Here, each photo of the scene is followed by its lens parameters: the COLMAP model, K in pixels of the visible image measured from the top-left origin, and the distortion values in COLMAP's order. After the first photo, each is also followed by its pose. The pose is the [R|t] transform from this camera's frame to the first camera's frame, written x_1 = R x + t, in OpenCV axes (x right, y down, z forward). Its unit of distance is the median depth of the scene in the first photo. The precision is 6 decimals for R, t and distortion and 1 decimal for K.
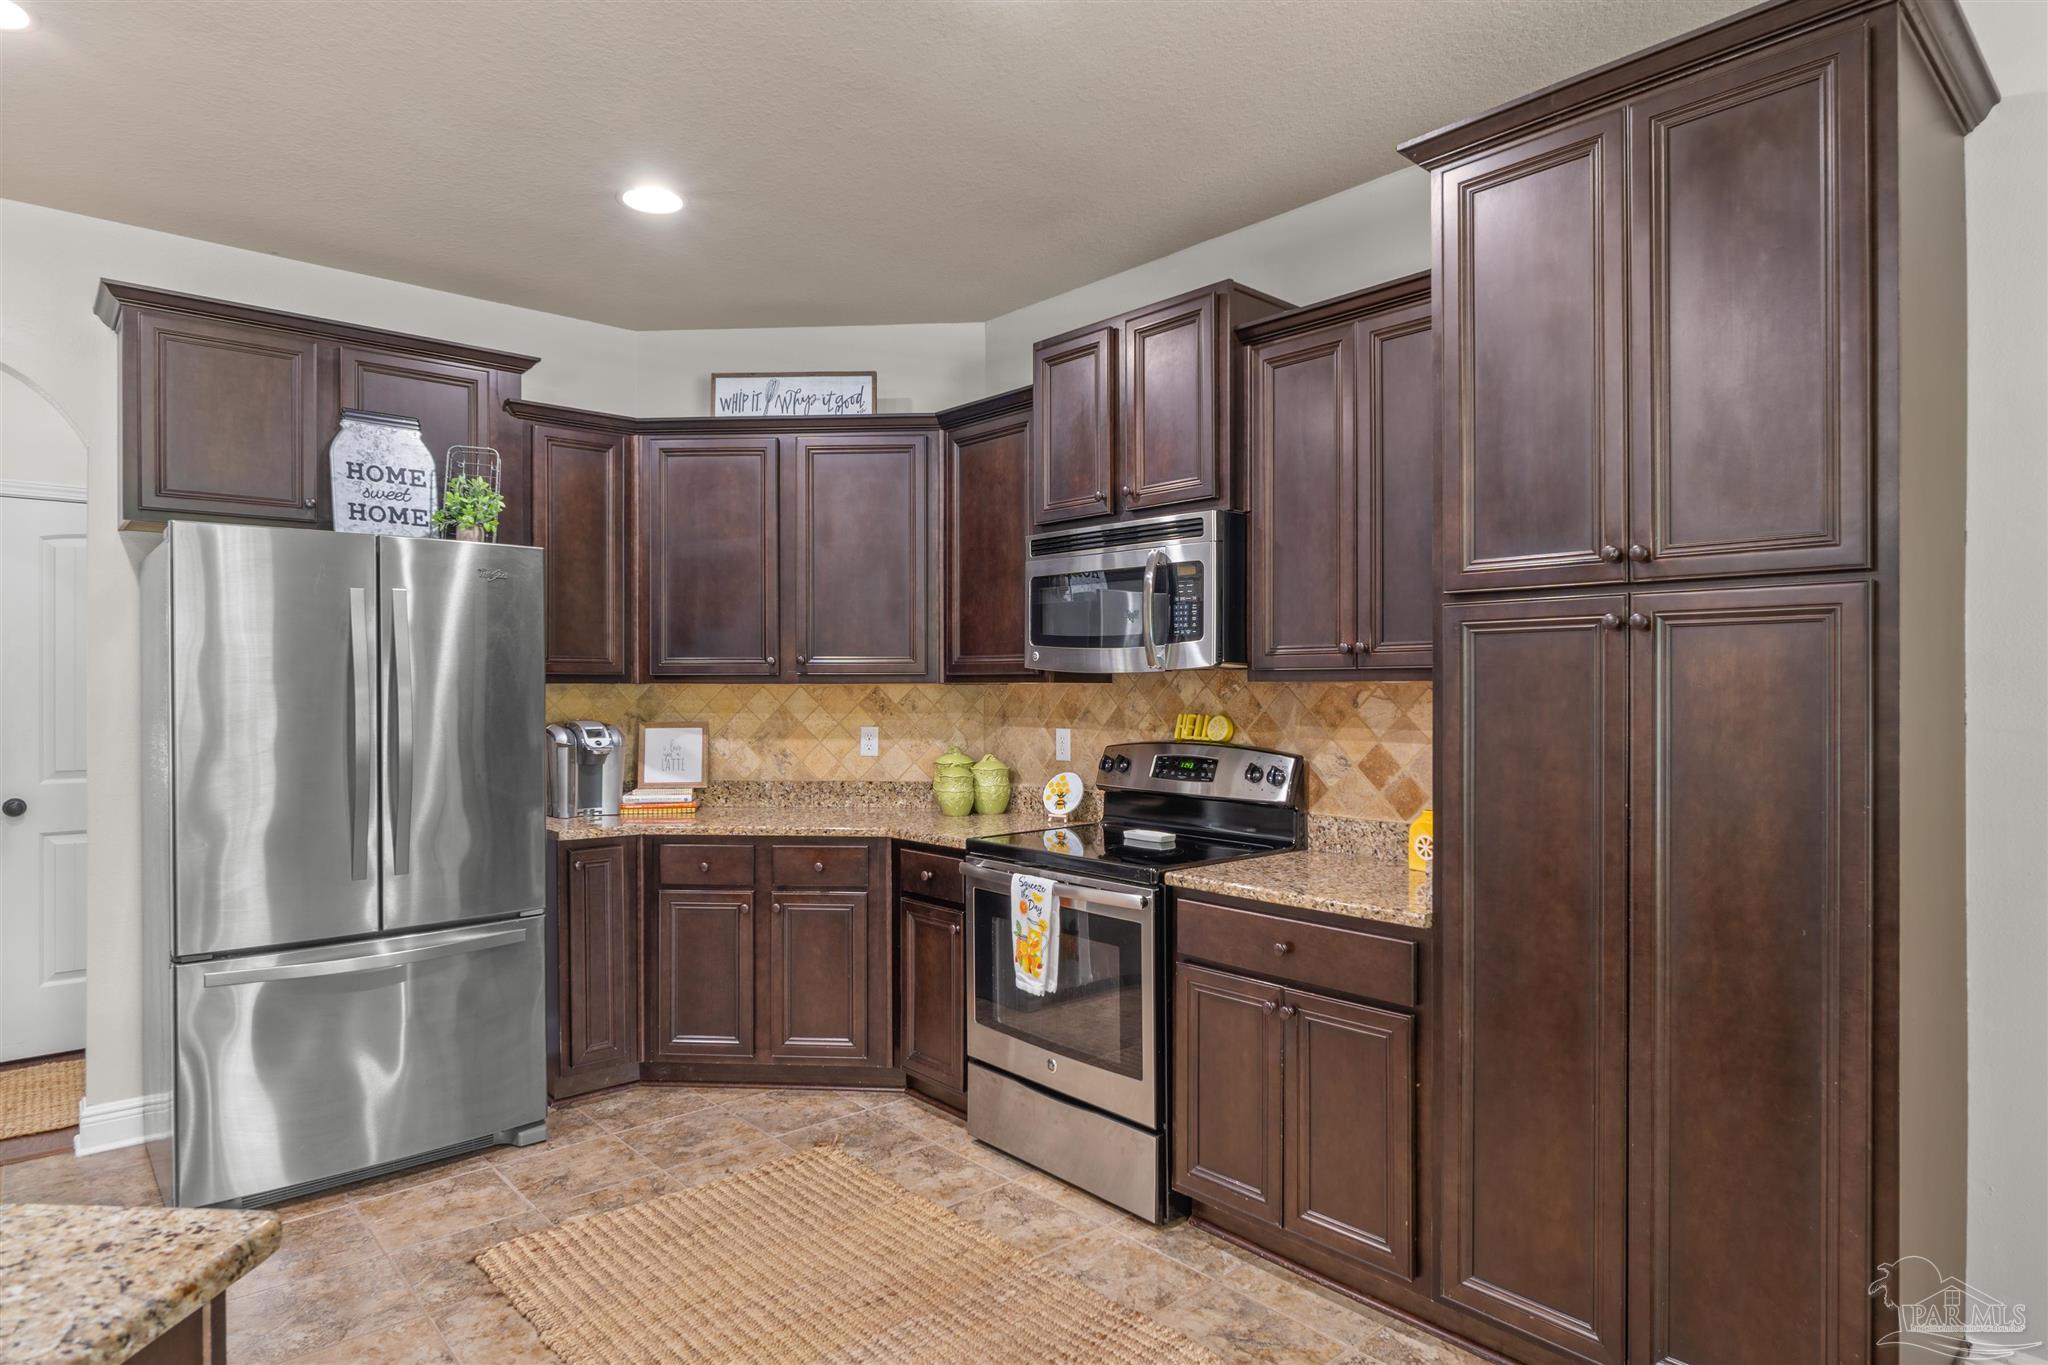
lens RADIAL K [[1138.9, 0, 961.6], [0, 1138.9, 685.5], [0, 0, 1]] dist [0.018454, 0.001533]
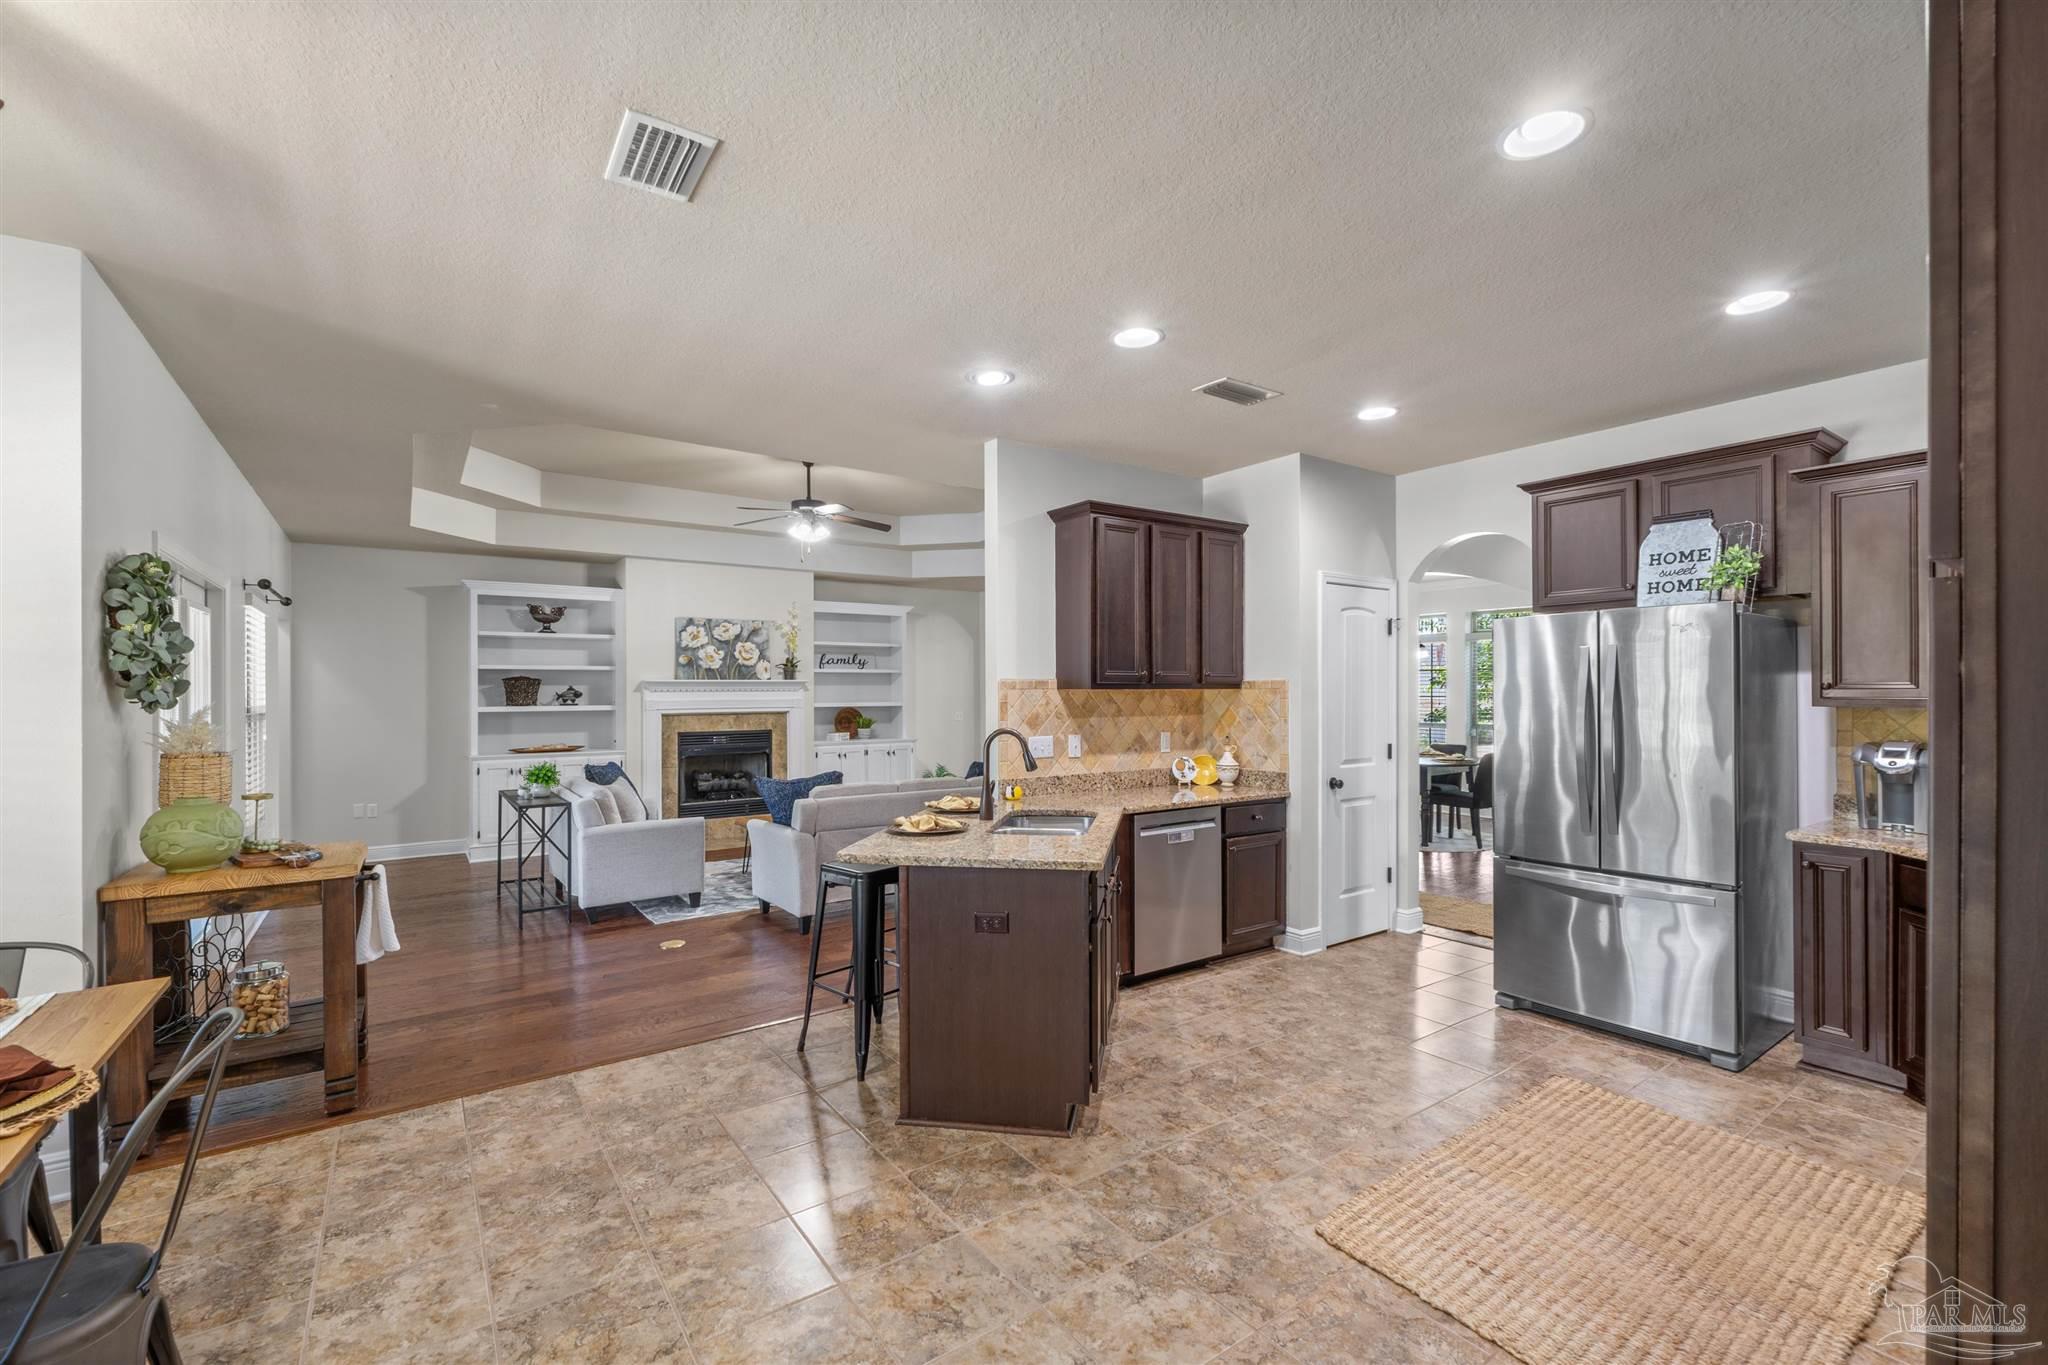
lens RADIAL K [[883.7, 0, 1032.3], [0, 883.7, 690.4], [0, 0, 1]] dist [-0.000863, -0.000041]
pose [[-0.073000, 0.002965, -0.997328, 0.729375], [0.004103, 0.999988, 0.002673, -0.031294], [0.997324, -0.003897, -0.073011, 0.331210]]
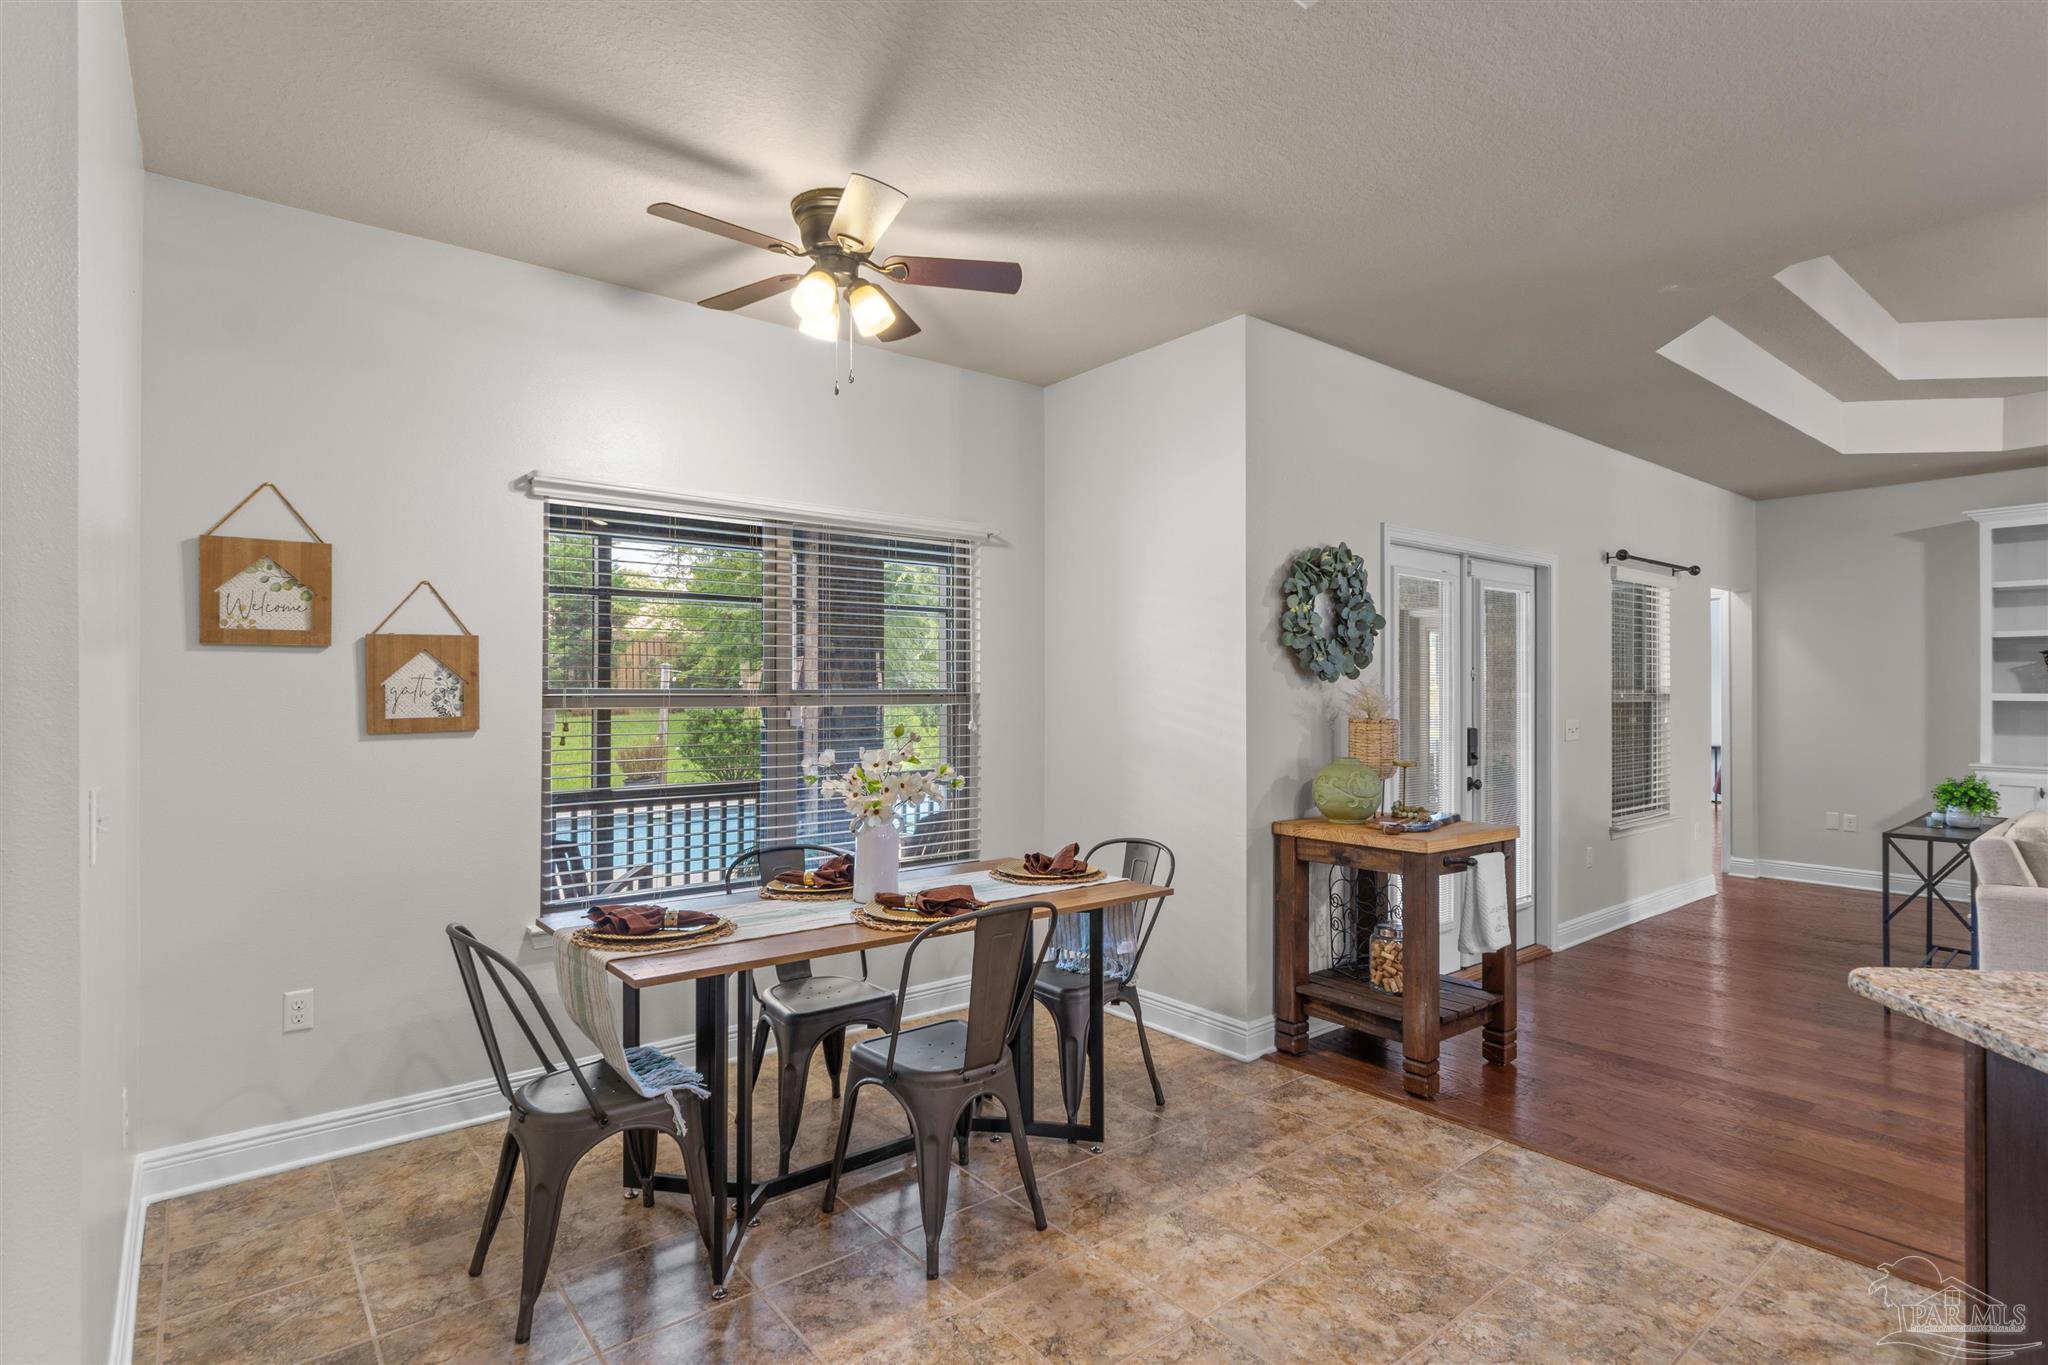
lens RADIAL K [[1032.5, 0, 1010.5], [0, 1032.5, 673.1], [0, 0, 1]] dist [0.003541, -0.002346]
pose [[-0.999729, 0.002096, 0.023188, 0.203905], [0.001800, 0.999916, -0.012798, -0.001438], [-0.023213, -0.012753, -0.999649, 0.620589]]
